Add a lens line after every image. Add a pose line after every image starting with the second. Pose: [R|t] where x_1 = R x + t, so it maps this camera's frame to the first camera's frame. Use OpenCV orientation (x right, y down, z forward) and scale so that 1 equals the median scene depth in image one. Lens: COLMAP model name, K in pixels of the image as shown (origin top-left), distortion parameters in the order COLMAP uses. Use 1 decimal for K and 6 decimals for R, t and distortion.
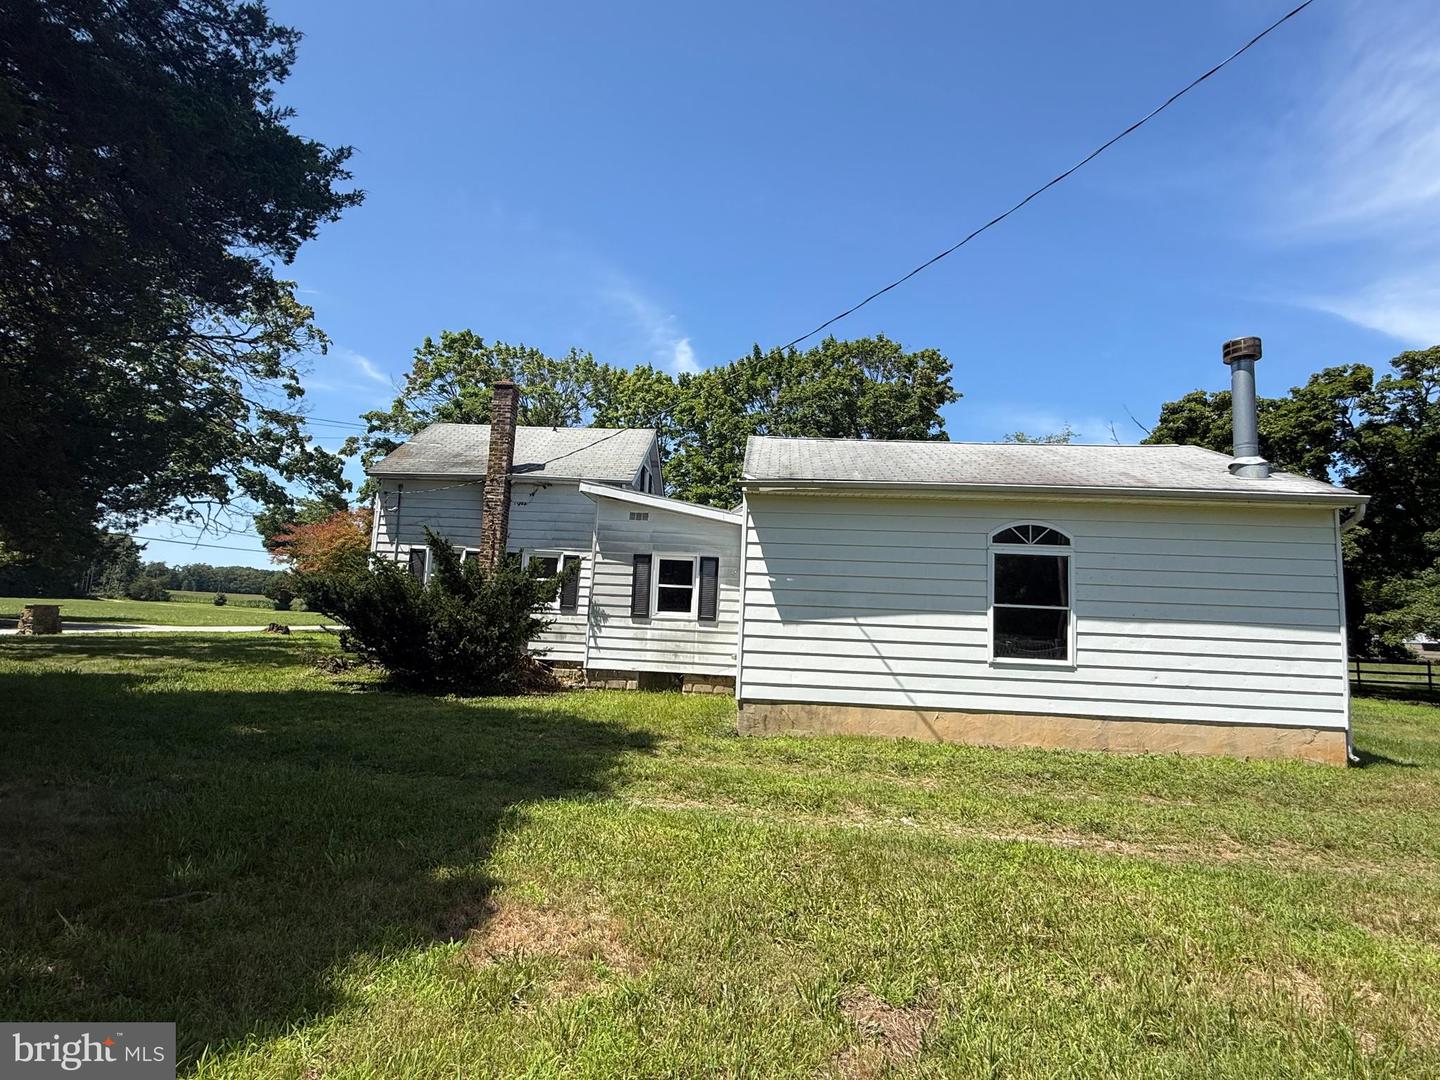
lens RADIAL K [[713.0, 0, 721.2], [0, 713.0, 540.5], [0, 0, 1]] dist [-0.003231, -0.000375]
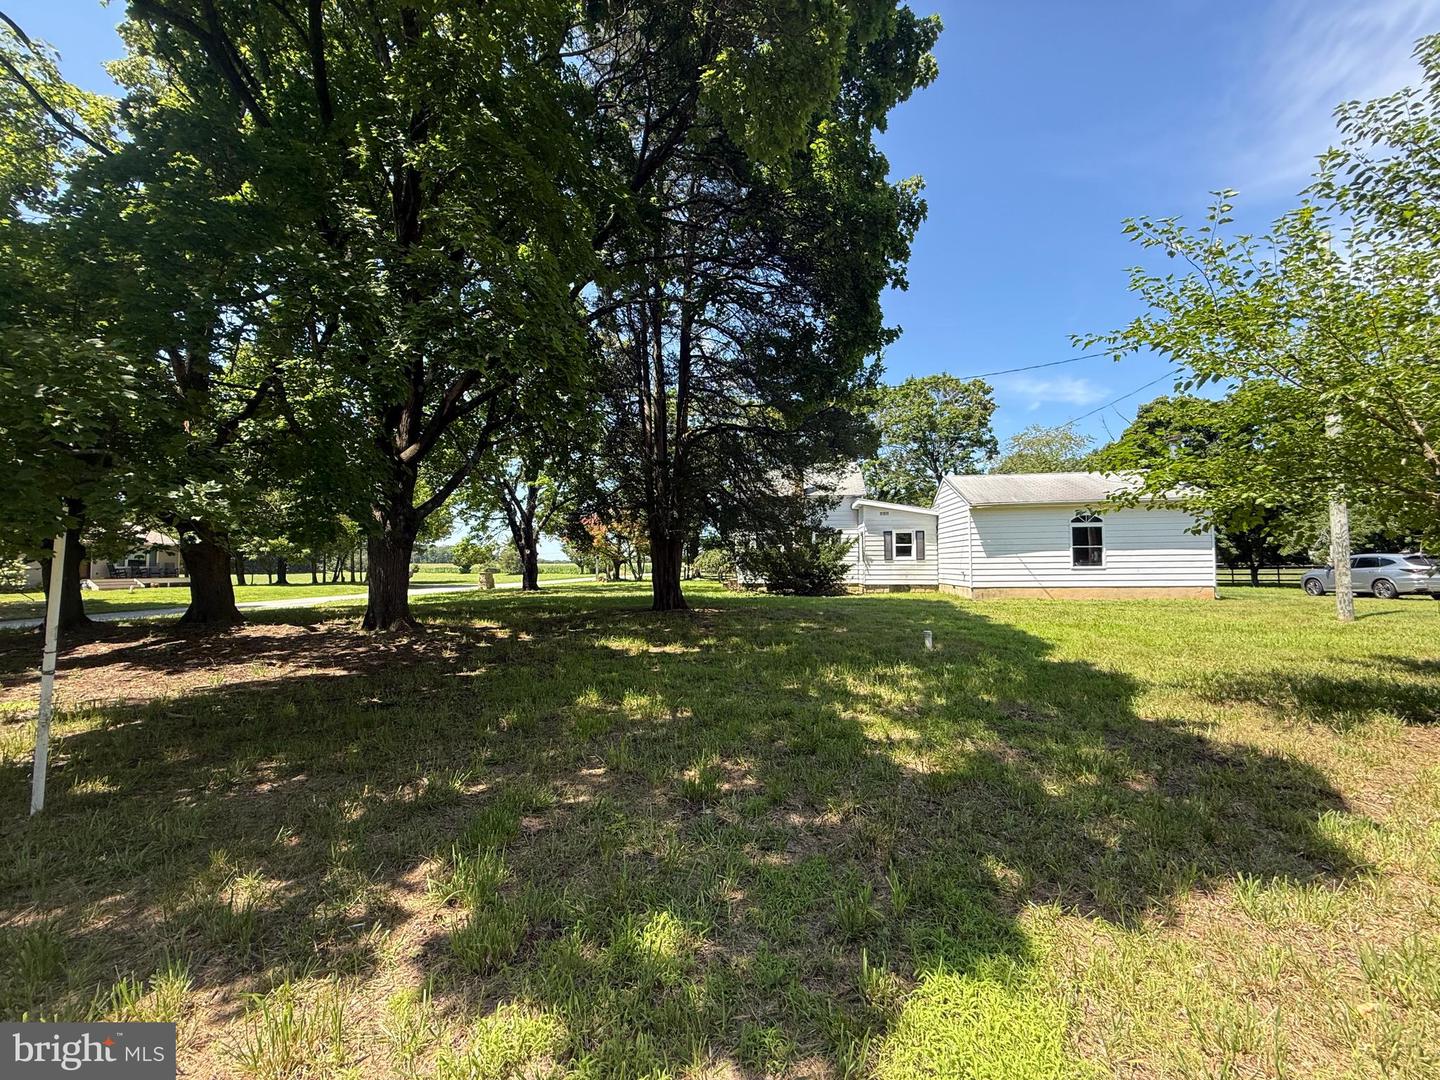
lens RADIAL K [[578.4, 0, 719.2], [0, 578.4, 540.7], [0, 0, 1]] dist [0.001672, 0.000113]
pose [[0.995527, -0.056267, -0.075894, -0.494940], [0.061286, 0.995968, 0.065509, -0.099228], [0.071902, -0.069867, 0.994962, -0.800175]]
